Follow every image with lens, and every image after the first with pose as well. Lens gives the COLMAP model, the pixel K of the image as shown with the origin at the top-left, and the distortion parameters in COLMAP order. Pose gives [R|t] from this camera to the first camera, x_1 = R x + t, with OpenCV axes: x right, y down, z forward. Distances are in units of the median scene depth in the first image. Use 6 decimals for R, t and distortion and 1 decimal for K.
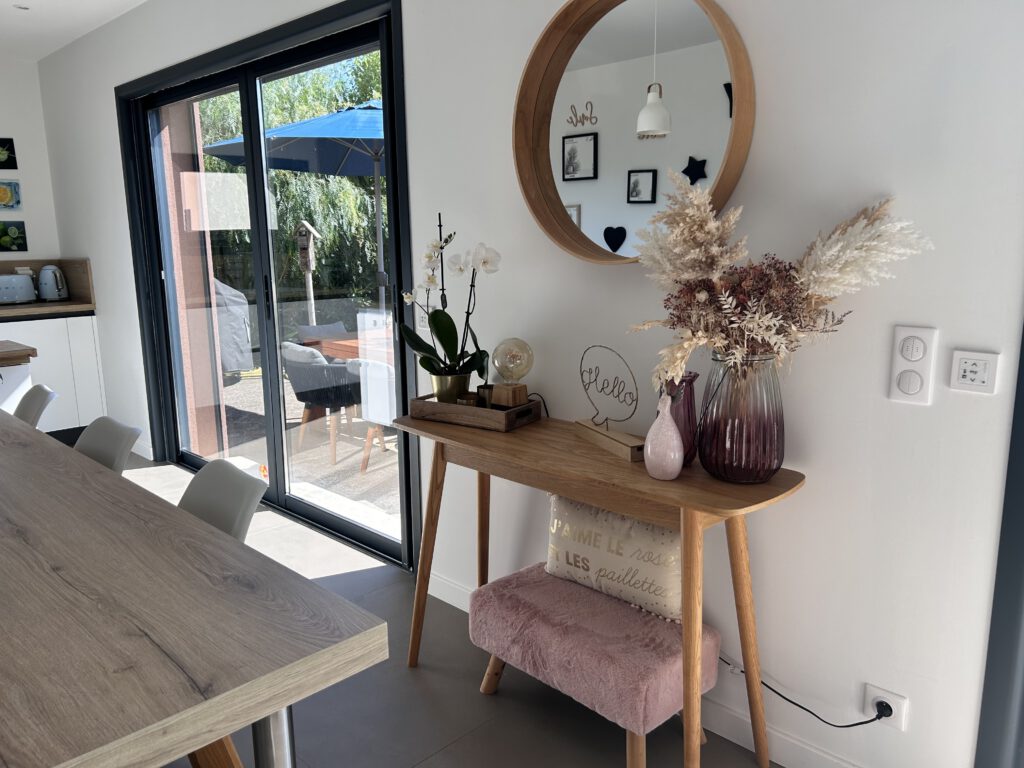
lens RADIAL K [[772.5, 0, 512.0], [0, 772.5, 381.9], [0, 0, 1]] dist [0.041754, -0.052656]
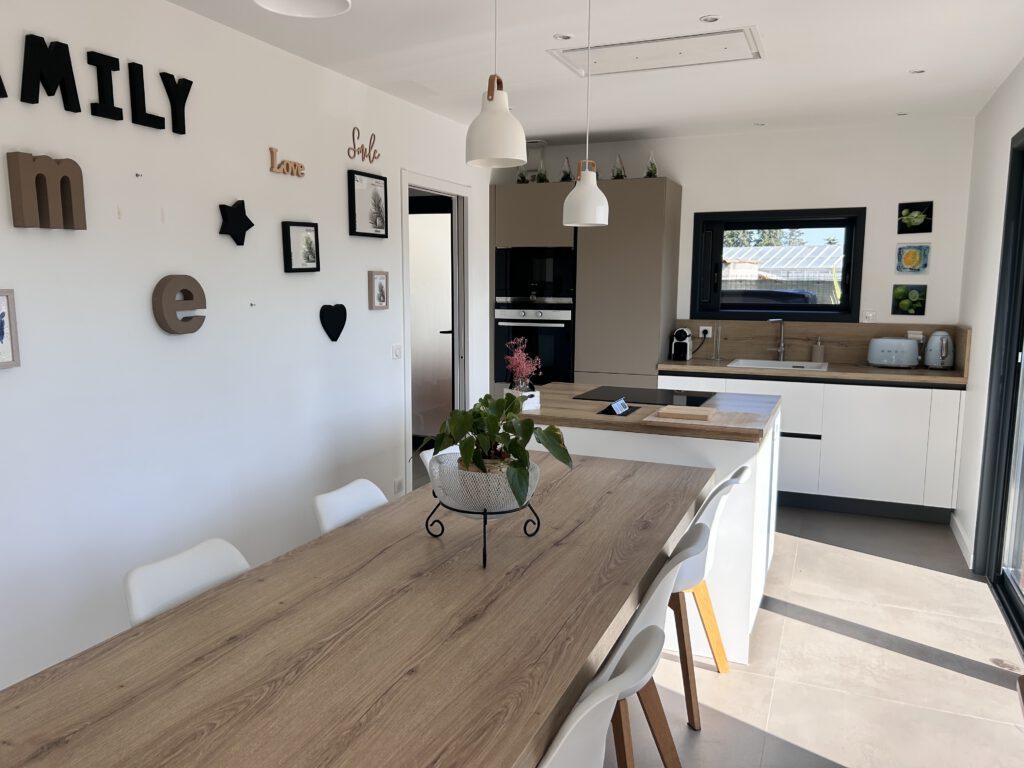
lens RADIAL K [[772.5, 0, 512.0], [0, 772.5, 381.9], [0, 0, 1]] dist [0.041754, -0.052656]
pose [[0.368681, 0.132773, -0.920025, 0.095399], [-0.181390, 0.980996, 0.068883, -0.060888], [0.911686, 0.141487, 0.385758, 0.170199]]
